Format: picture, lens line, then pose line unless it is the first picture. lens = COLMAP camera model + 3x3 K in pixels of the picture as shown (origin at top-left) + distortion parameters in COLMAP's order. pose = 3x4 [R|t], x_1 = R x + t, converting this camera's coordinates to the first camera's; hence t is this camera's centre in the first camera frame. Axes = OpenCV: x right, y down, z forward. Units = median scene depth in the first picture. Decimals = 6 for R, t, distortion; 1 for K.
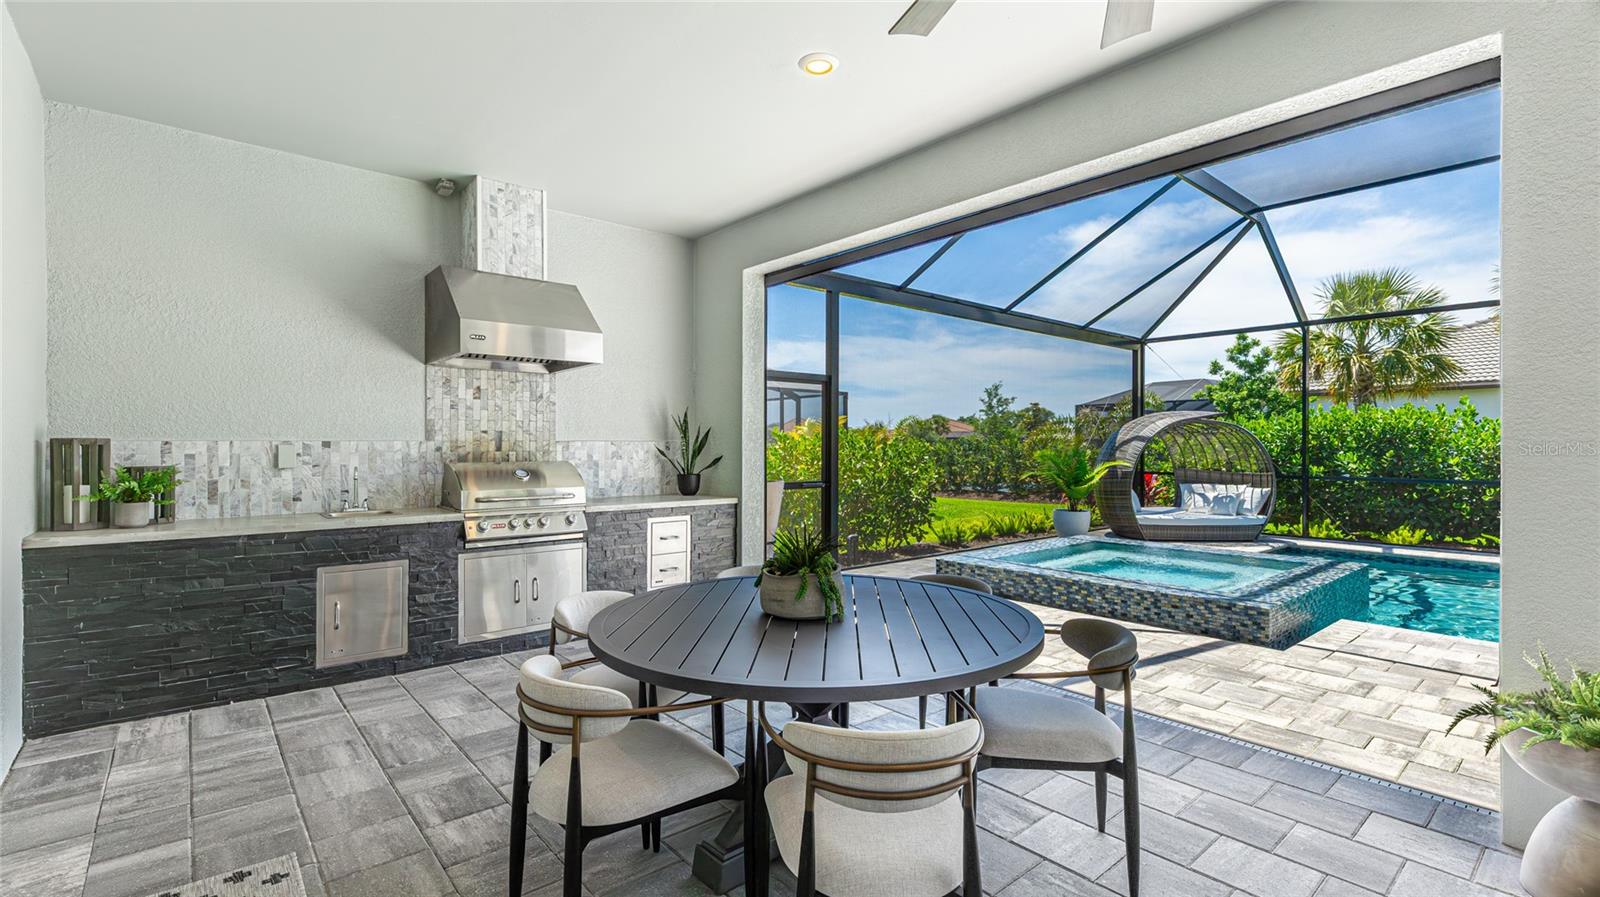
lens RADIAL K [[725.8, 0, 794.6], [0, 725.8, 443.8], [0, 0, 1]] dist [-0.000087, 0.000288]
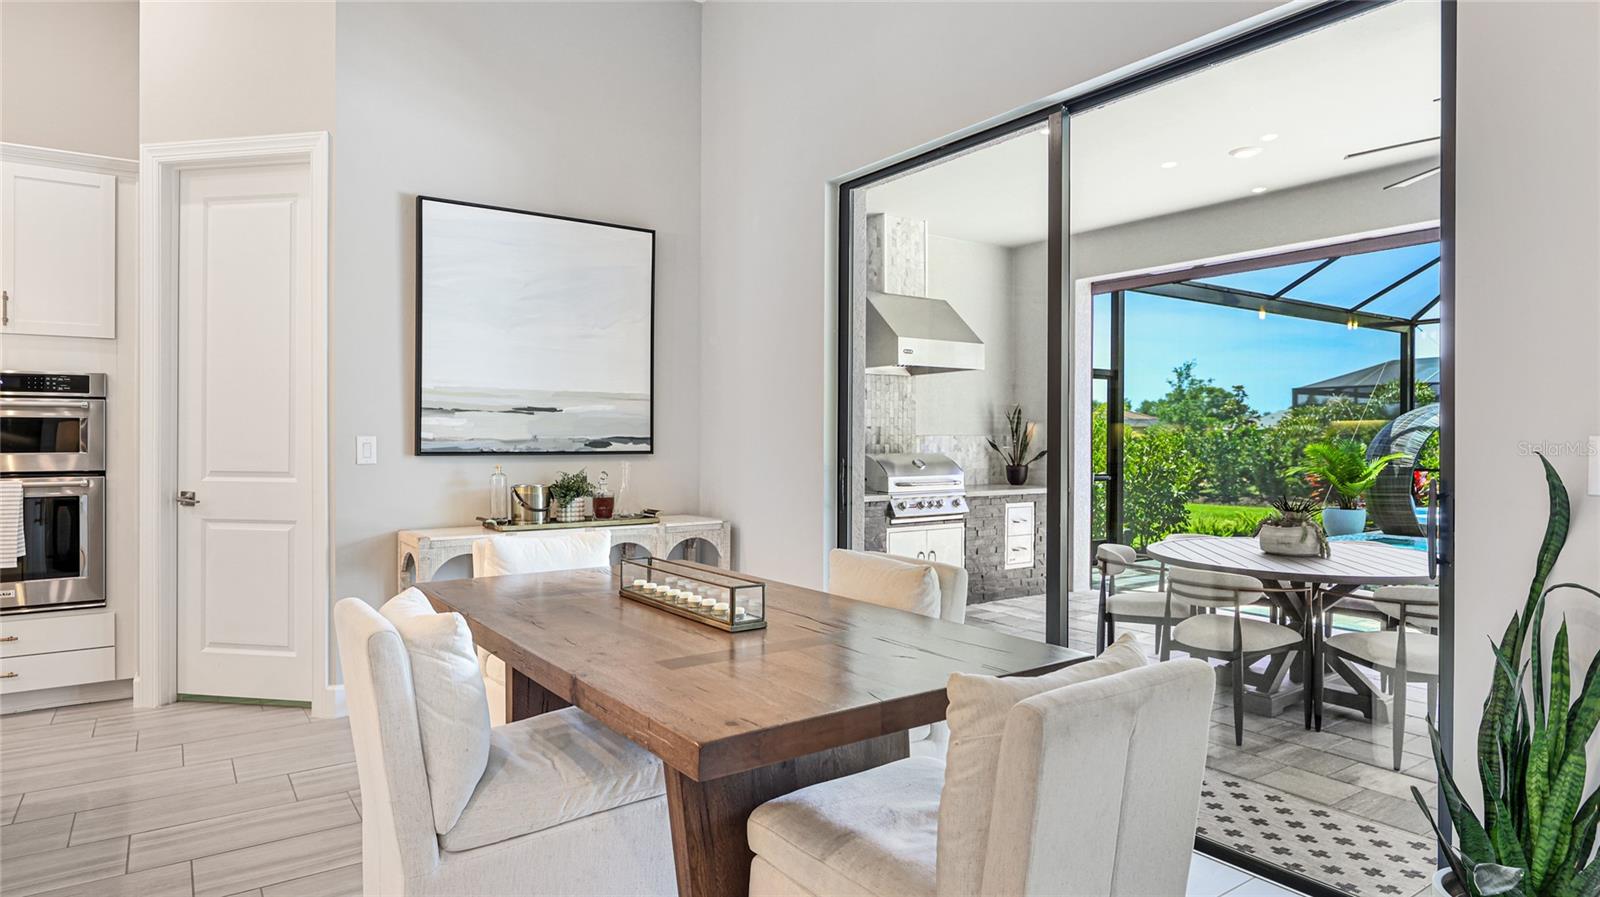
lens RADIAL K [[912.0, 0, 803.2], [0, 912.0, 437.4], [0, 0, 1]] dist [-0.002233, -0.000434]
pose [[0.995412, 0.001985, -0.095658, -0.337668], [-0.001656, 0.999992, 0.003520, -0.004825], [0.095664, -0.003346, 0.995408, -0.402663]]
